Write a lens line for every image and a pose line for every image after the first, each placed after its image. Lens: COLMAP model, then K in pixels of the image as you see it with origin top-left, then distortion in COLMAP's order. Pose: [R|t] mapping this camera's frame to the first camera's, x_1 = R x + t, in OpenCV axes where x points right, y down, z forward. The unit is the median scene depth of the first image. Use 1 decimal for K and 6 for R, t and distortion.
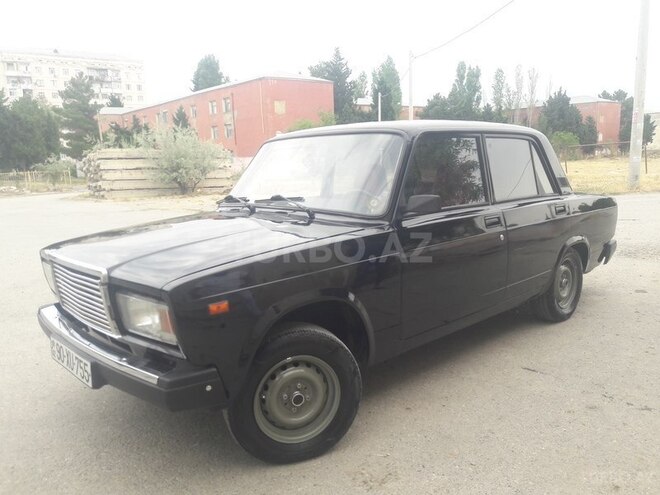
lens RADIAL K [[539.8, 0, 330.0], [0, 539.8, 247.5], [0, 0, 1]] dist [0.033656, -0.043237]
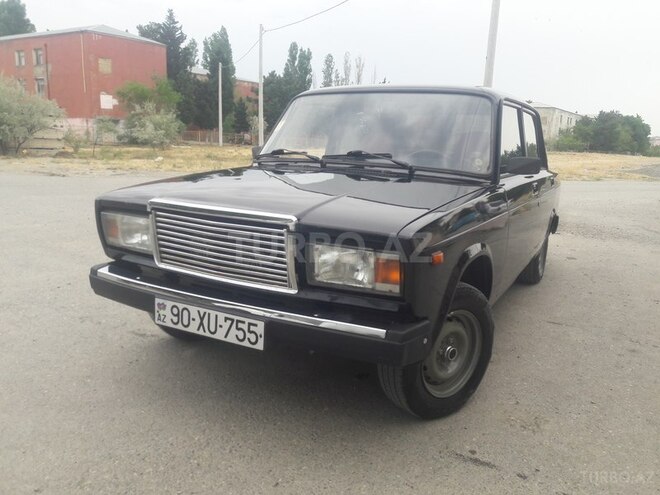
lens RADIAL K [[547.5, 0, 344.7], [0, 547.5, 230.0], [0, 0, 1]] dist [0.020459, -0.049257]
pose [[0.946975, 0.018359, 0.320784, -0.419500], [-0.021523, 0.999748, 0.006320, 0.037296], [-0.320587, -0.012889, 0.947131, 0.078489]]
